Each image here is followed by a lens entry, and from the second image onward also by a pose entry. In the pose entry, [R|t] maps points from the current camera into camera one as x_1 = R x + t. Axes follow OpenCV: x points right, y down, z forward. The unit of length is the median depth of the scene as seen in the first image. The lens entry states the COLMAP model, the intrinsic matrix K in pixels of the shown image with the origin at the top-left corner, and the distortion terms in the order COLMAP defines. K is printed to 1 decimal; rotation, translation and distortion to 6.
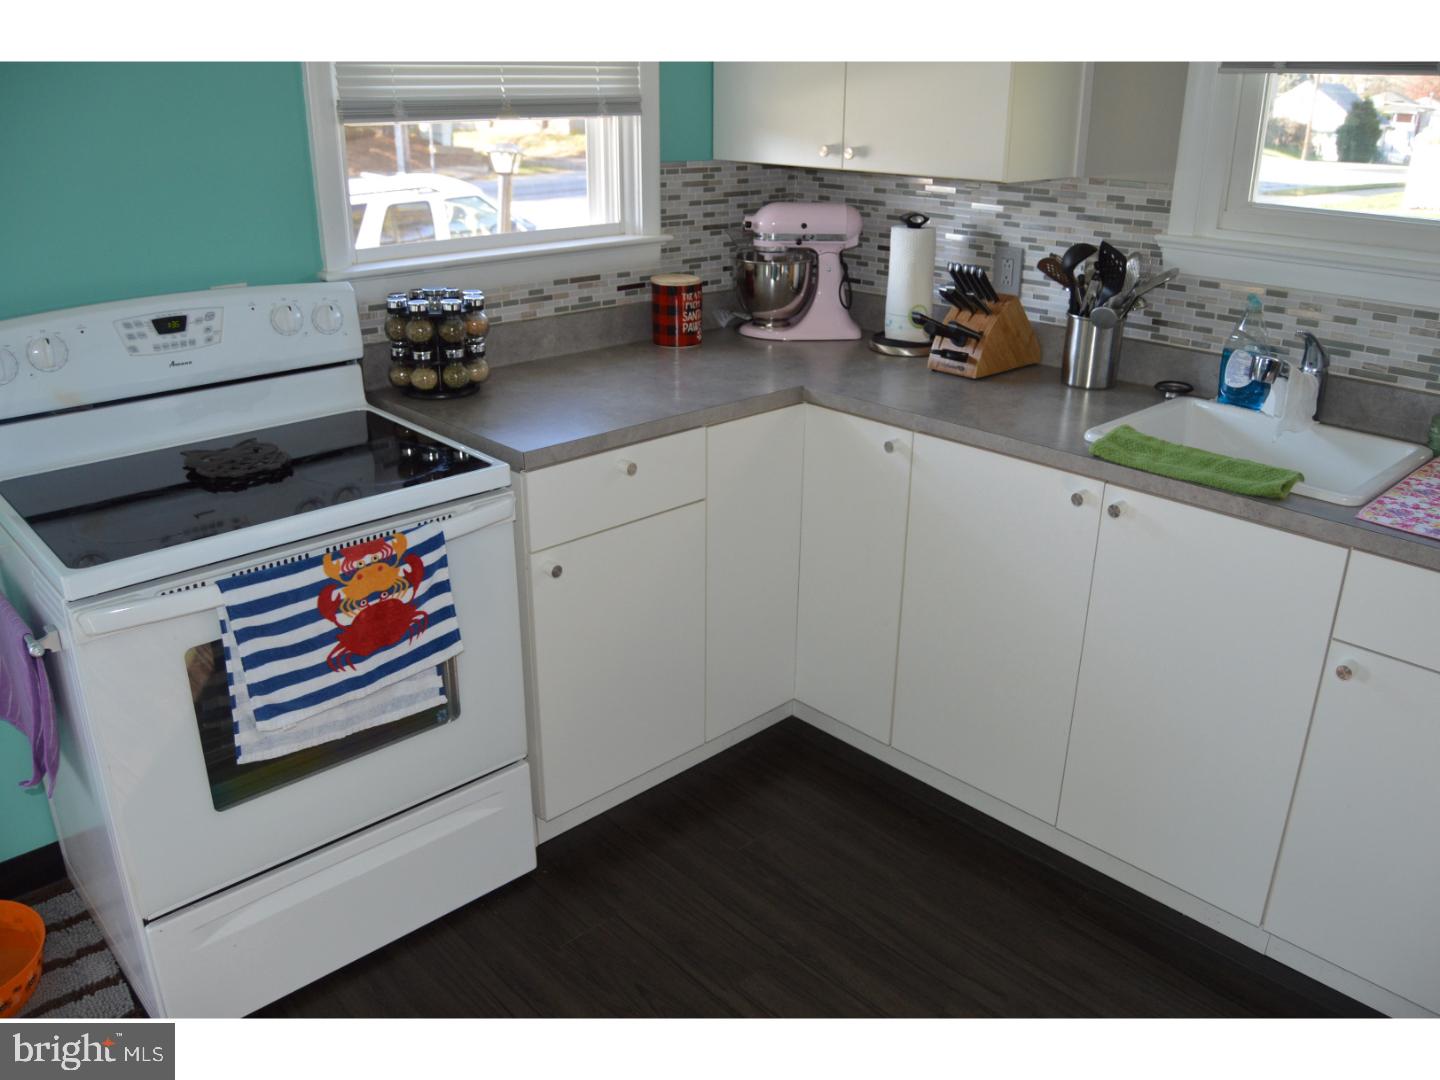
lens RADIAL K [[1139.0, 0, 720.0], [0, 1139.0, 540.0], [0, 0, 1]] dist [-0.080631, 0.039692]
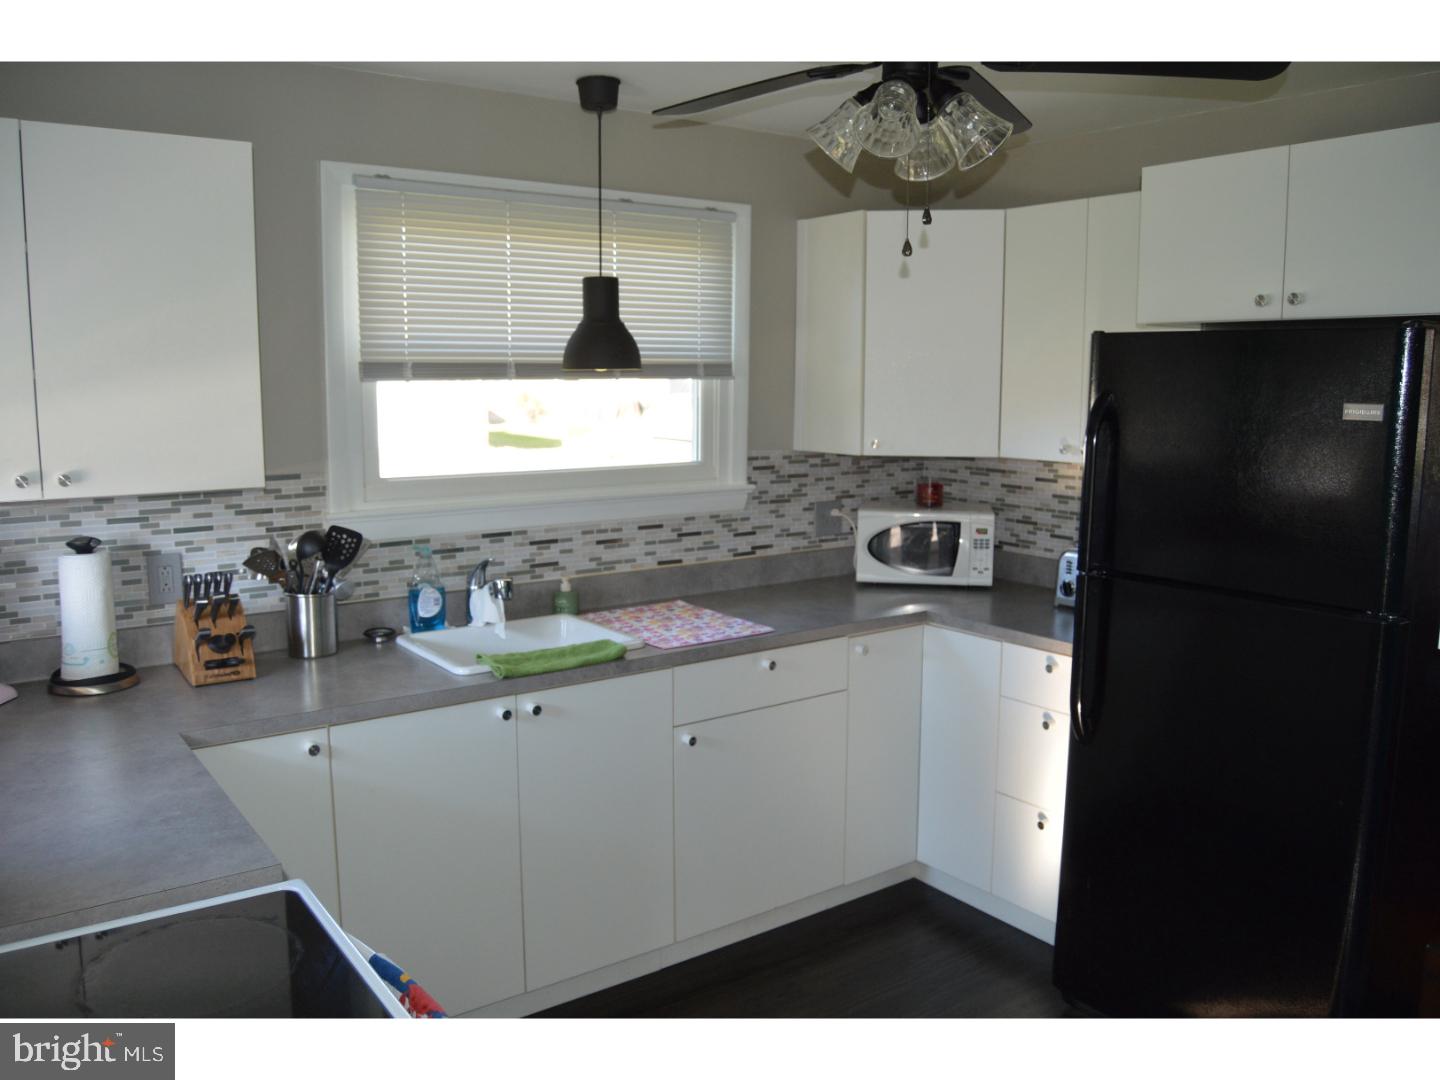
lens RADIAL K [[1139.0, 0, 720.0], [0, 1139.0, 540.0], [0, 0, 1]] dist [-0.080631, 0.039692]
pose [[0.138761, -0.151332, 0.978695, -0.673591], [0.368462, 0.925196, 0.090818, -0.193031], [-0.919228, 0.348010, 0.184142, 0.392444]]
